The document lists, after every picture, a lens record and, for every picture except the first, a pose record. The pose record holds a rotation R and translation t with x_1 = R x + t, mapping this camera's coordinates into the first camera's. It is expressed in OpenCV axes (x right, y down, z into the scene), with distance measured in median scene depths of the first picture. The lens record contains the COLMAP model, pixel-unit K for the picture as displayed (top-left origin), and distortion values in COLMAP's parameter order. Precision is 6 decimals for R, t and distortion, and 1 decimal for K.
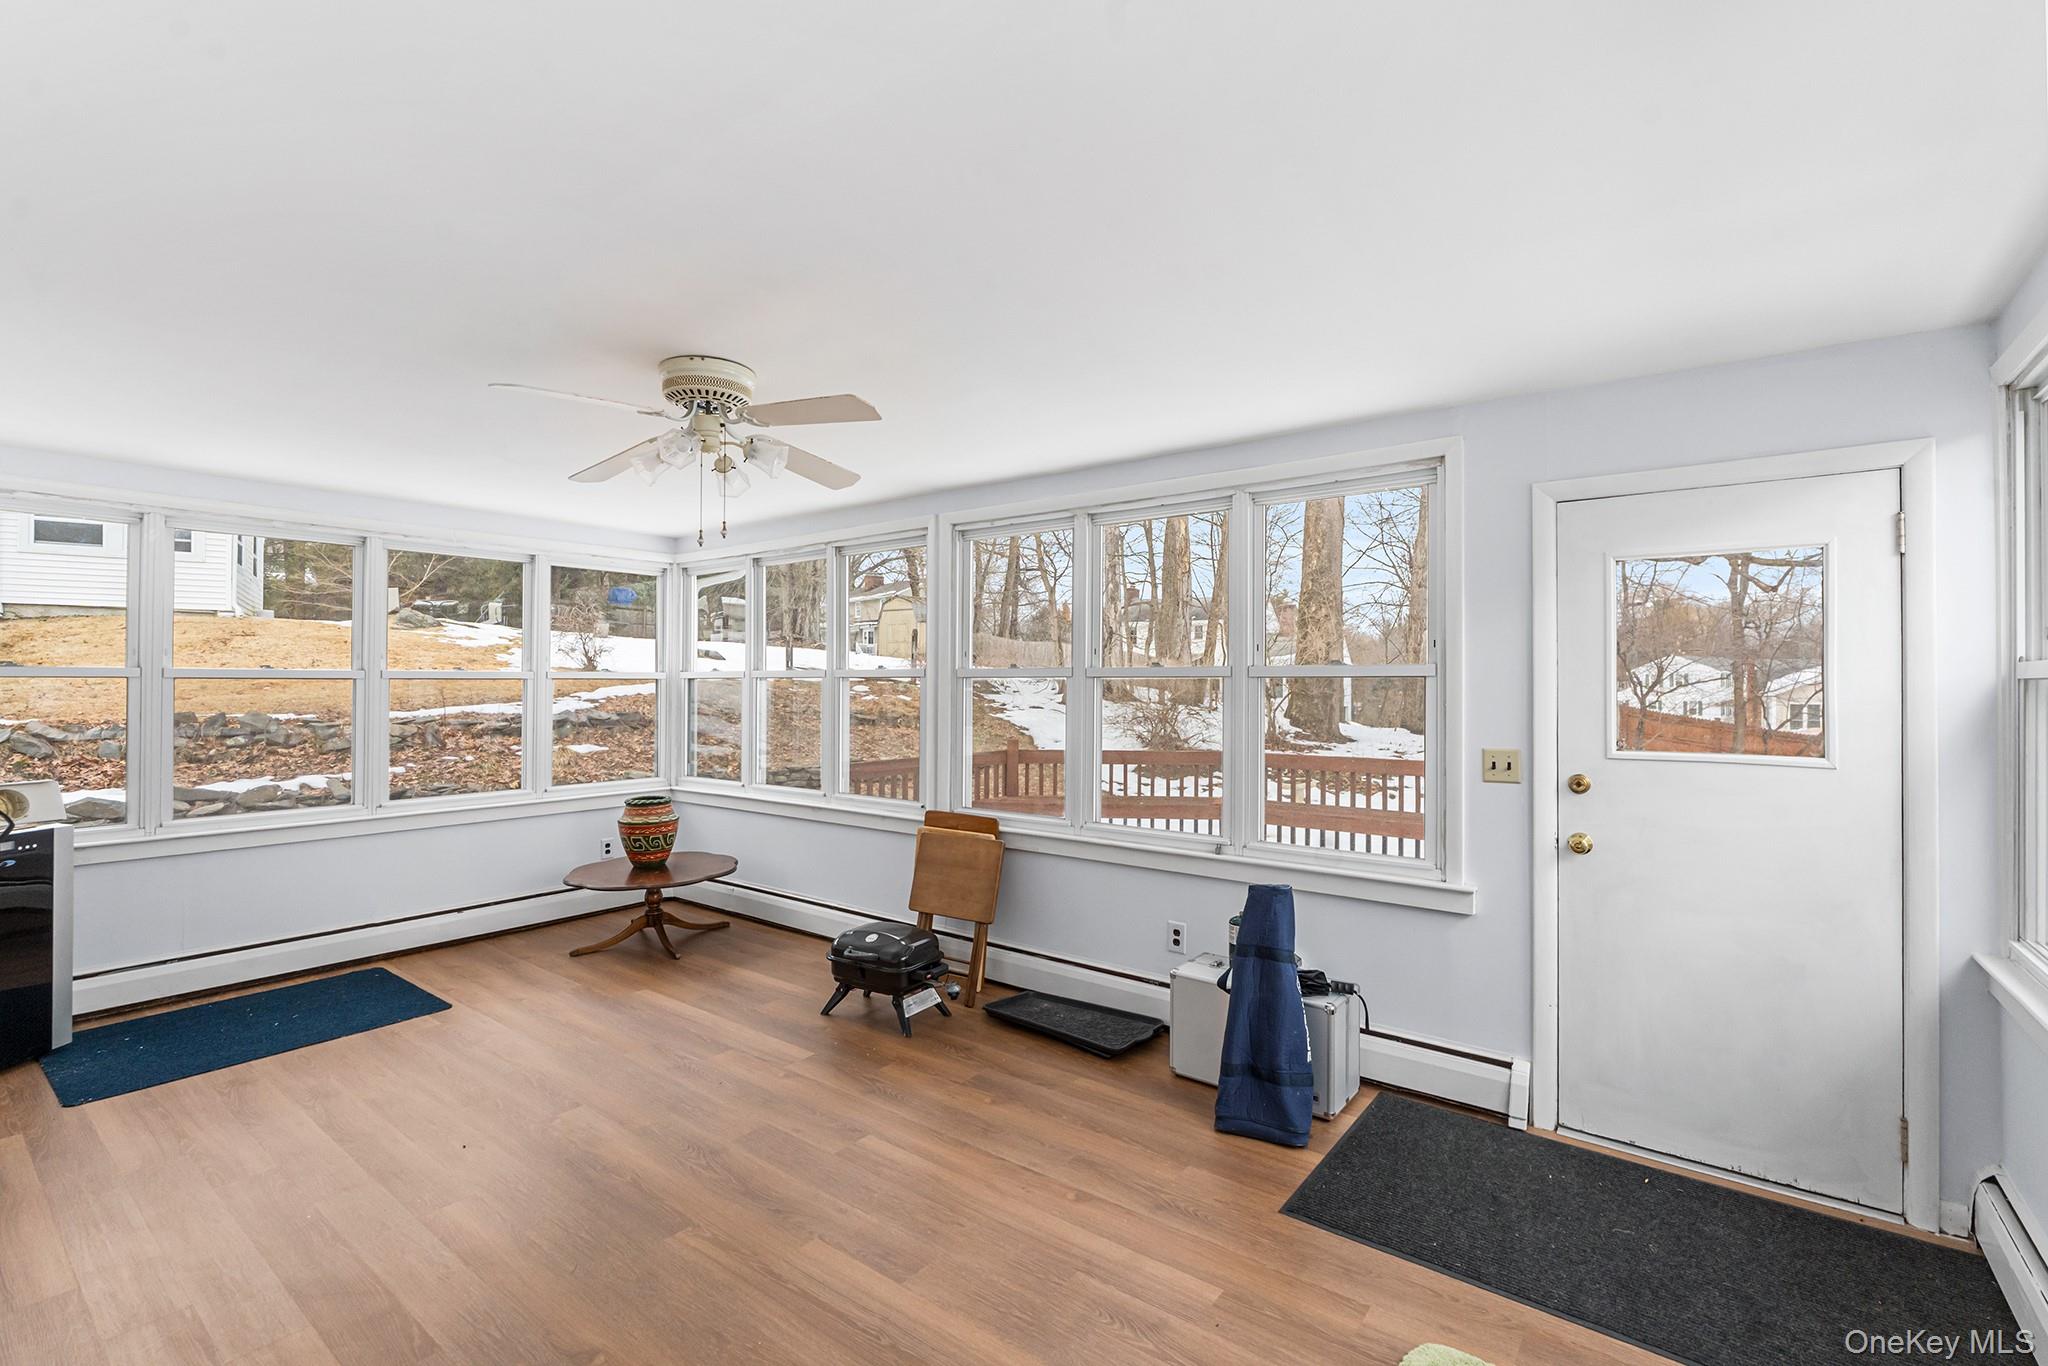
lens RADIAL K [[925.1, 0, 1016.4], [0, 925.1, 686.2], [0, 0, 1]] dist [-0.002919, -0.000336]
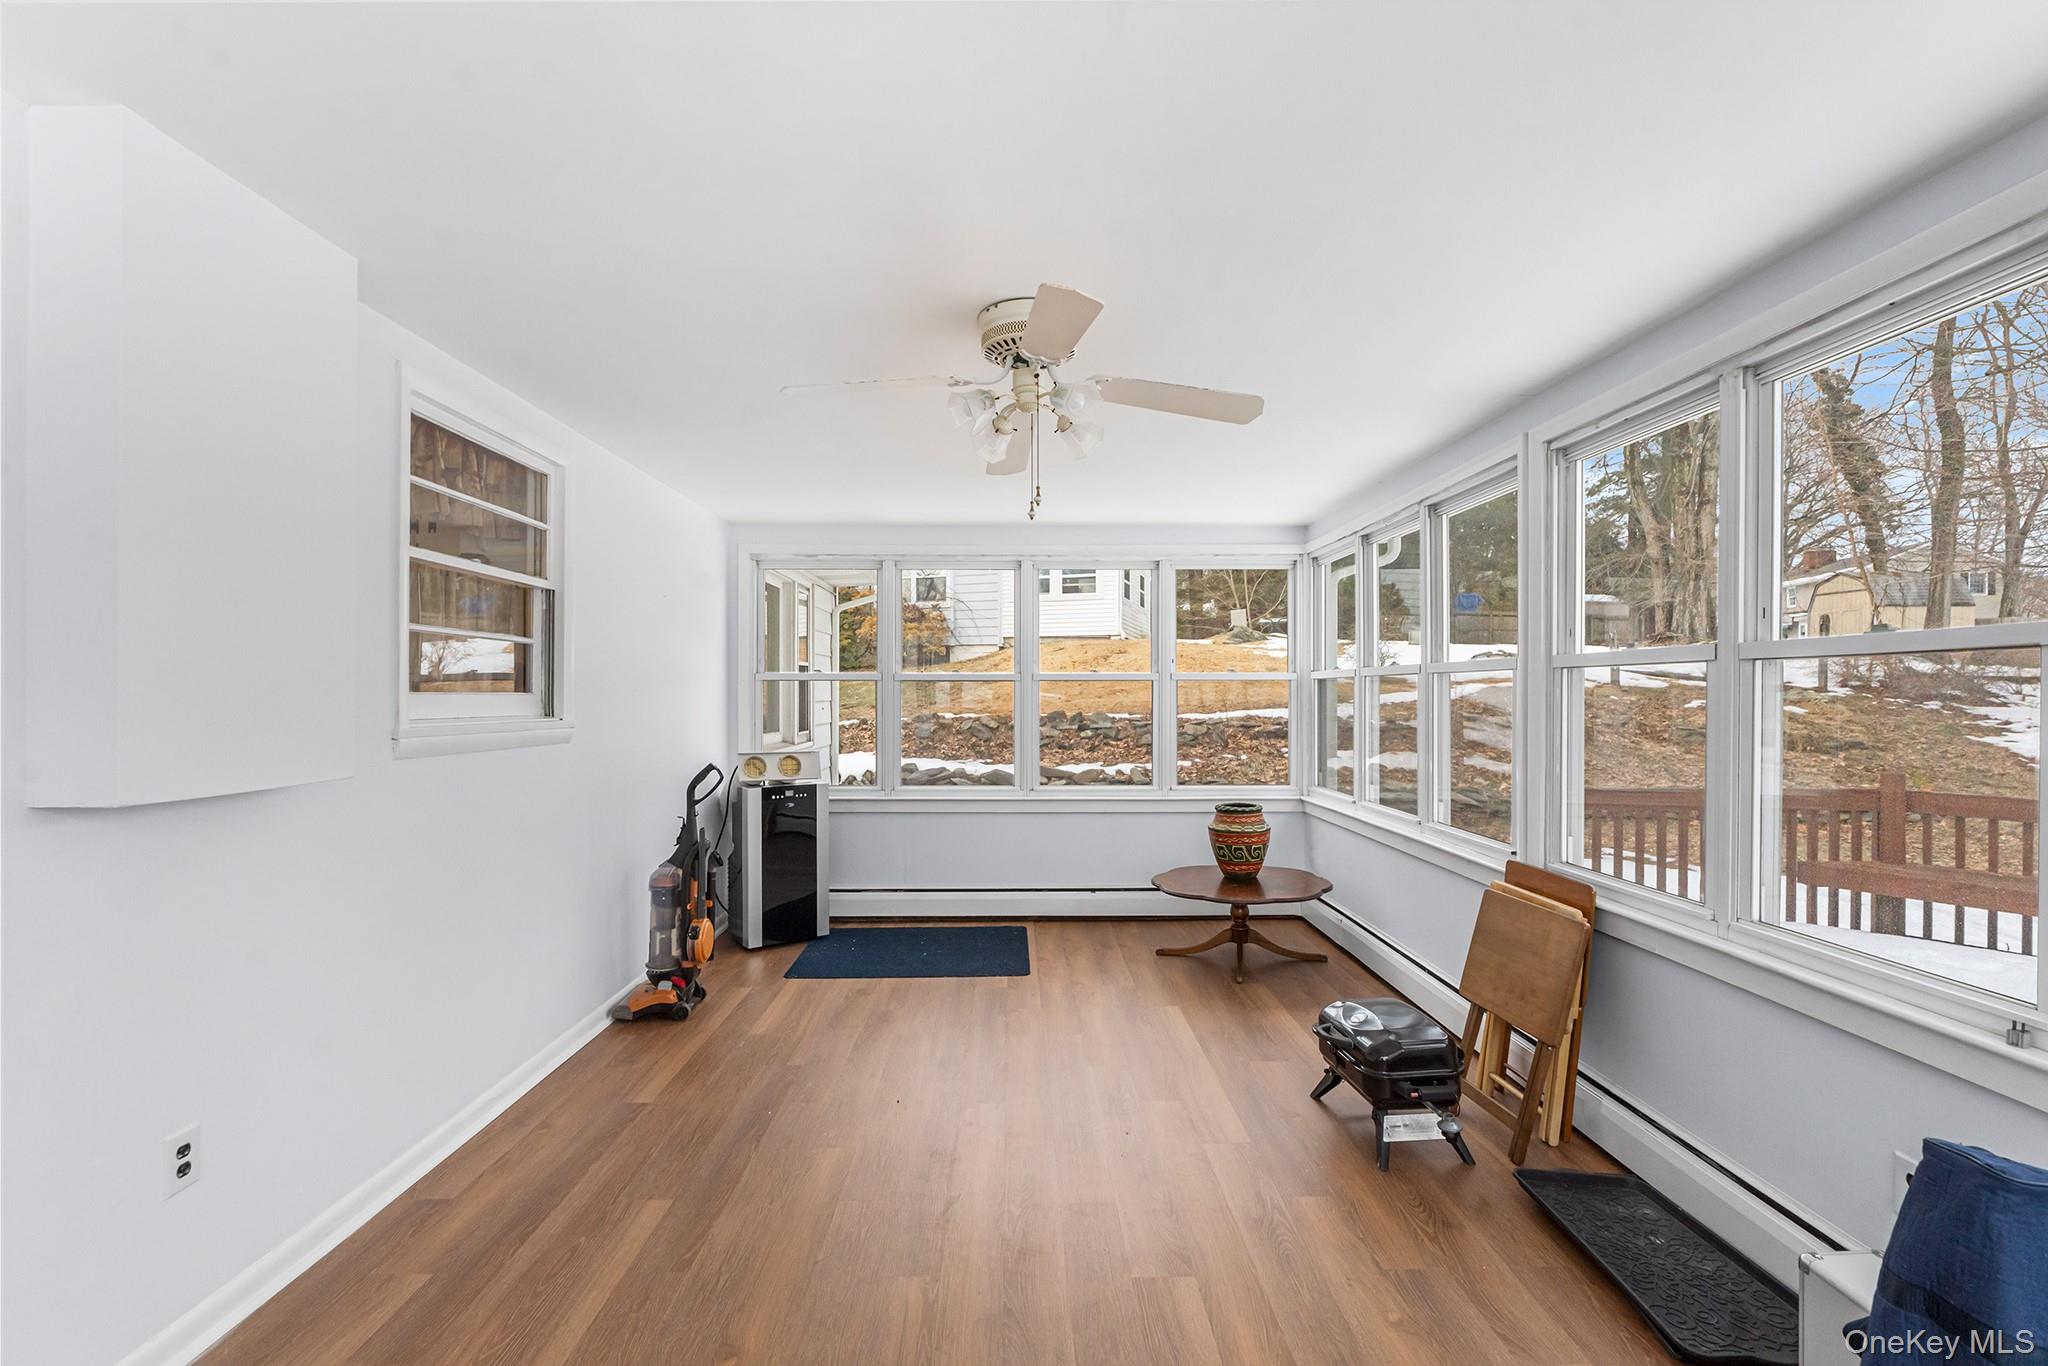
lens RADIAL K [[909.5, 0, 1026.2], [0, 909.5, 702.1], [0, 0, 1]] dist [-0.002977, -0.000593]
pose [[0.624372, 0.008270, -0.781083, 0.188673], [-0.003426, 0.999963, 0.007849, 0.009645], [0.781120, -0.002224, 0.624377, 0.255237]]
